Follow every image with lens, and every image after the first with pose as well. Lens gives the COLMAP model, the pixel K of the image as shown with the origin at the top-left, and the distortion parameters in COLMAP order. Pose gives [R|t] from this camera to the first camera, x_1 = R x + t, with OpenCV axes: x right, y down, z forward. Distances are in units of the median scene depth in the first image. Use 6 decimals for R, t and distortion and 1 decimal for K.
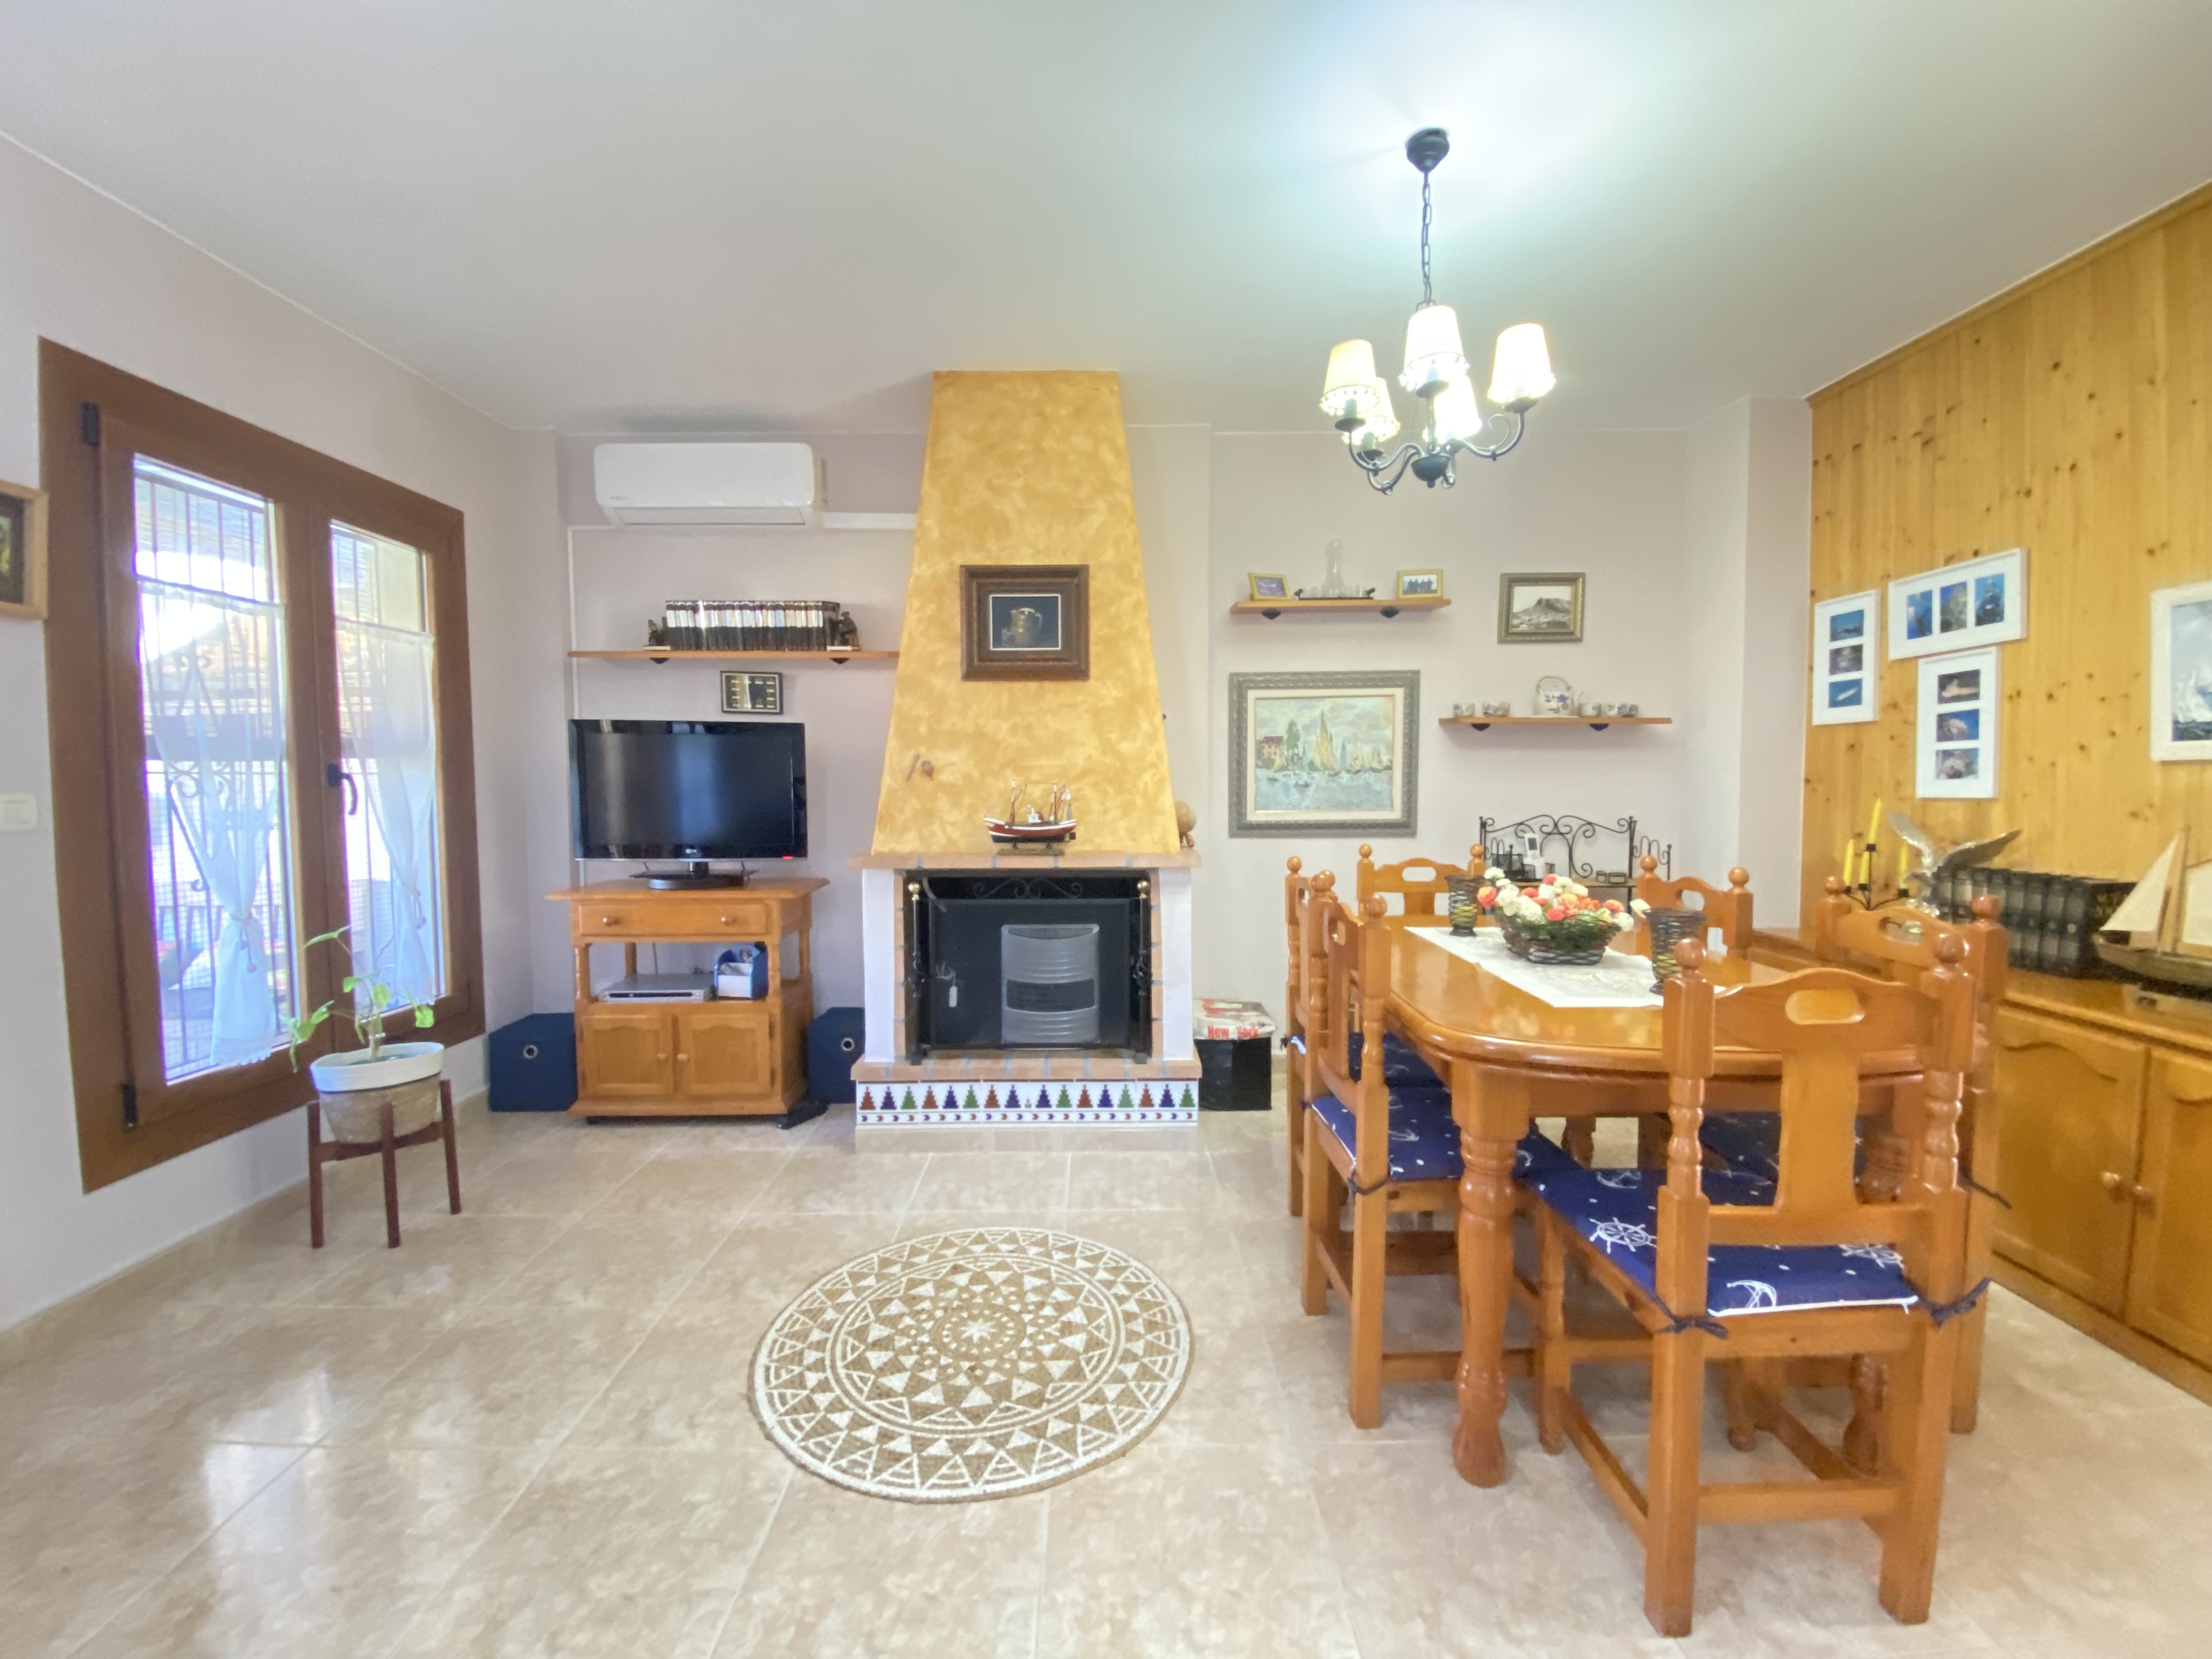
lens RADIAL K [[904.4, 0, 1116.8], [0, 904.4, 833.7], [0, 0, 1]] dist [0.004767, -0.003422]
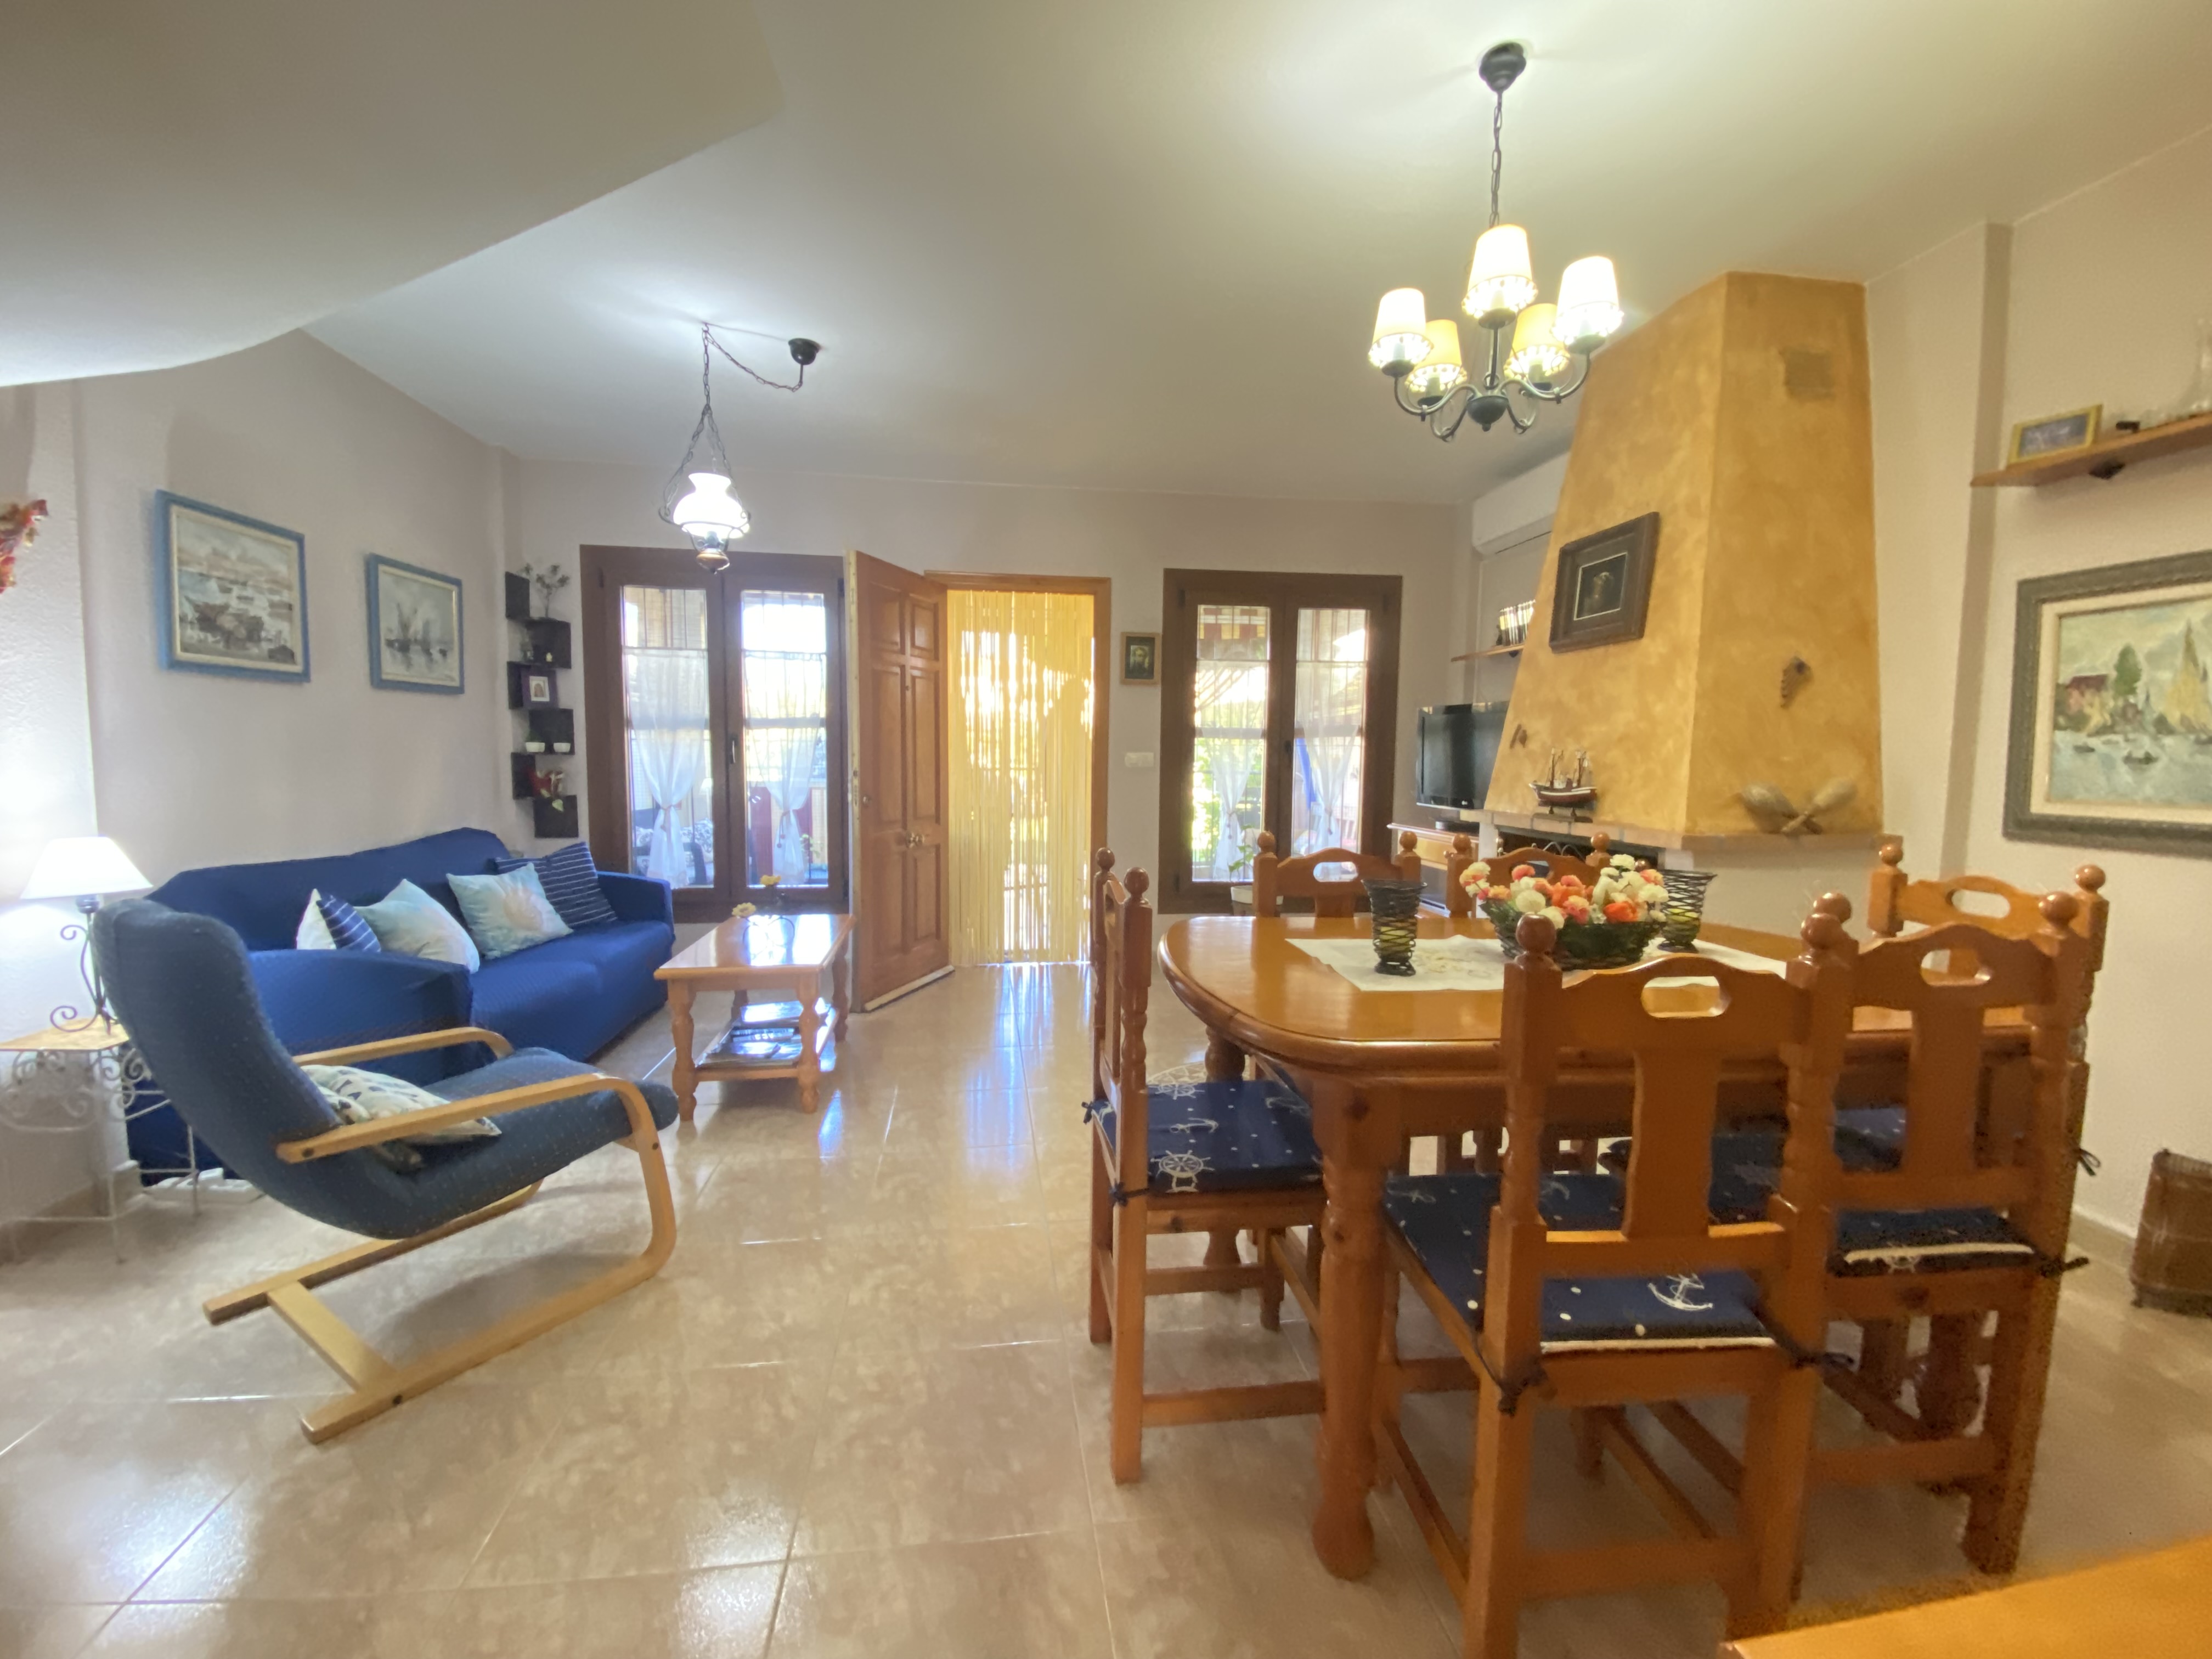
lens RADIAL K [[904.4, 0, 1095.9], [0, 904.4, 830.2], [0, 0, 1]] dist [0.004767, -0.003422]
pose [[0.119660, 0.088640, -0.988850, 0.846575], [-0.072275, 0.994141, 0.080368, -0.009060], [0.990181, 0.061852, 0.125365, 0.345762]]
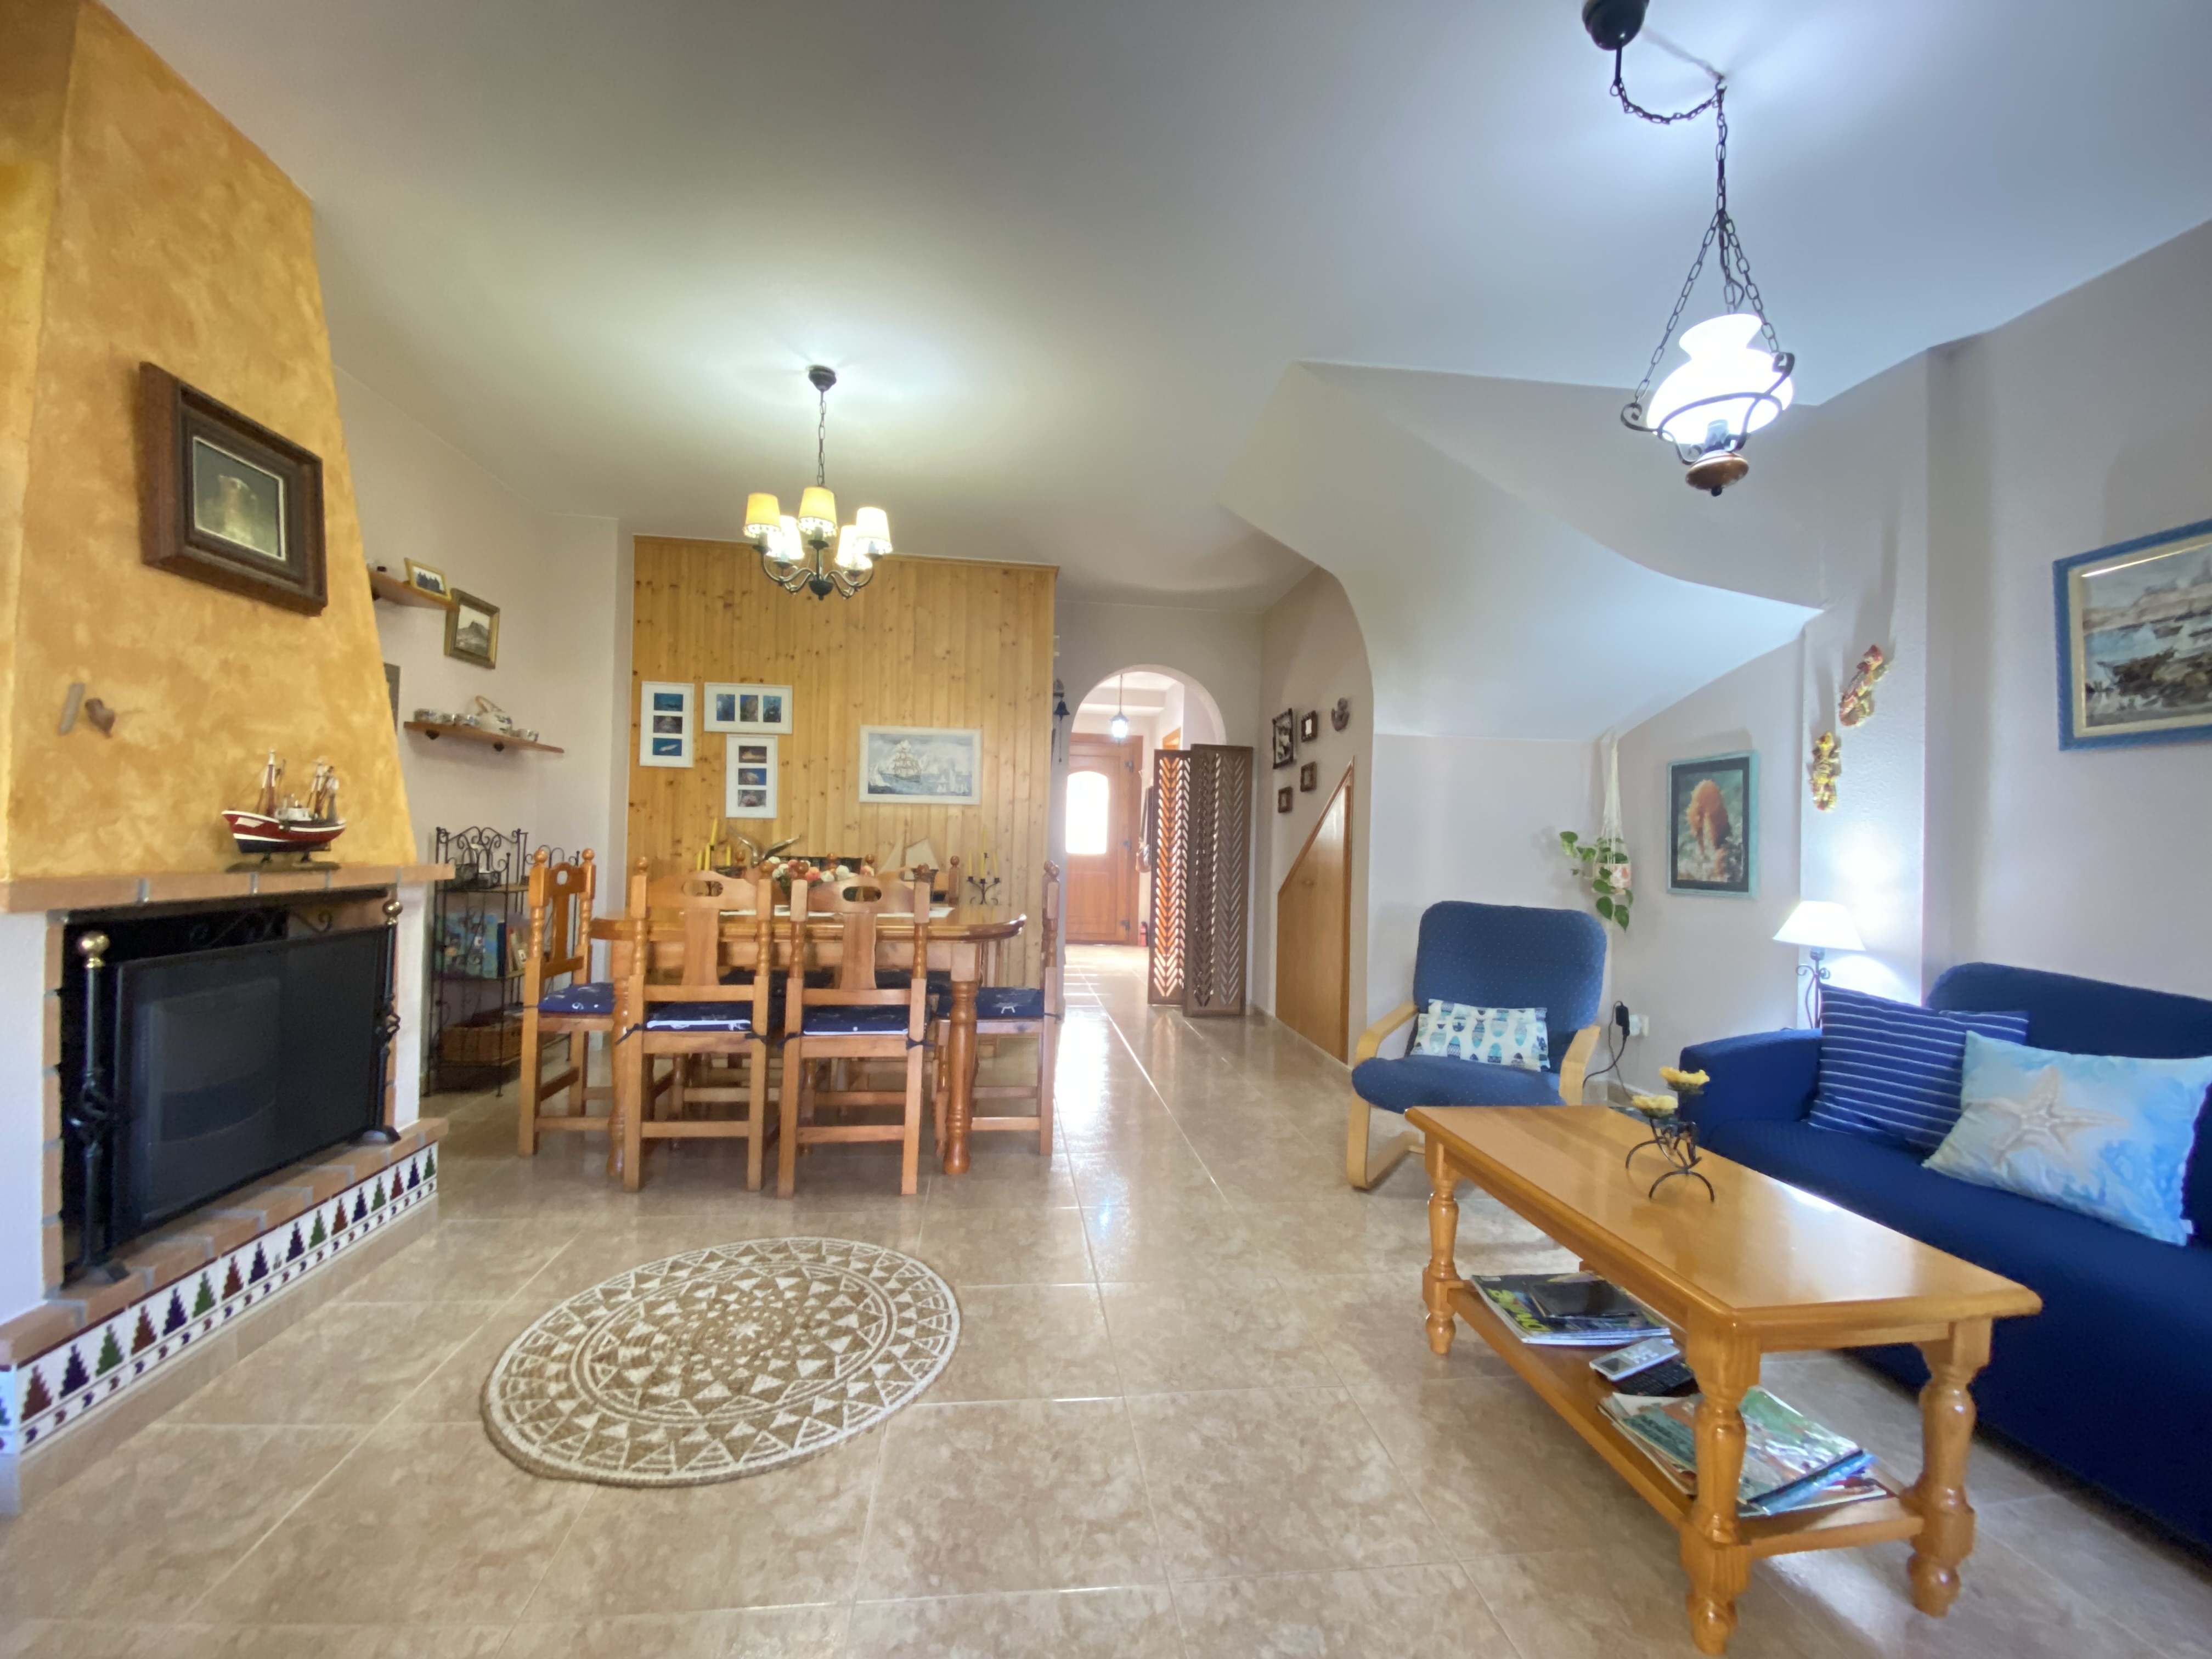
lens RADIAL K [[904.4, 0, 1115.7], [0, 904.4, 831.5], [0, 0, 1]] dist [0.004767, -0.003422]
pose [[-0.122112, 0.010805, 0.992458, -0.806326], [0.033259, 0.999424, -0.006788, 0.019628], [-0.991959, 0.032179, -0.122401, 0.480868]]
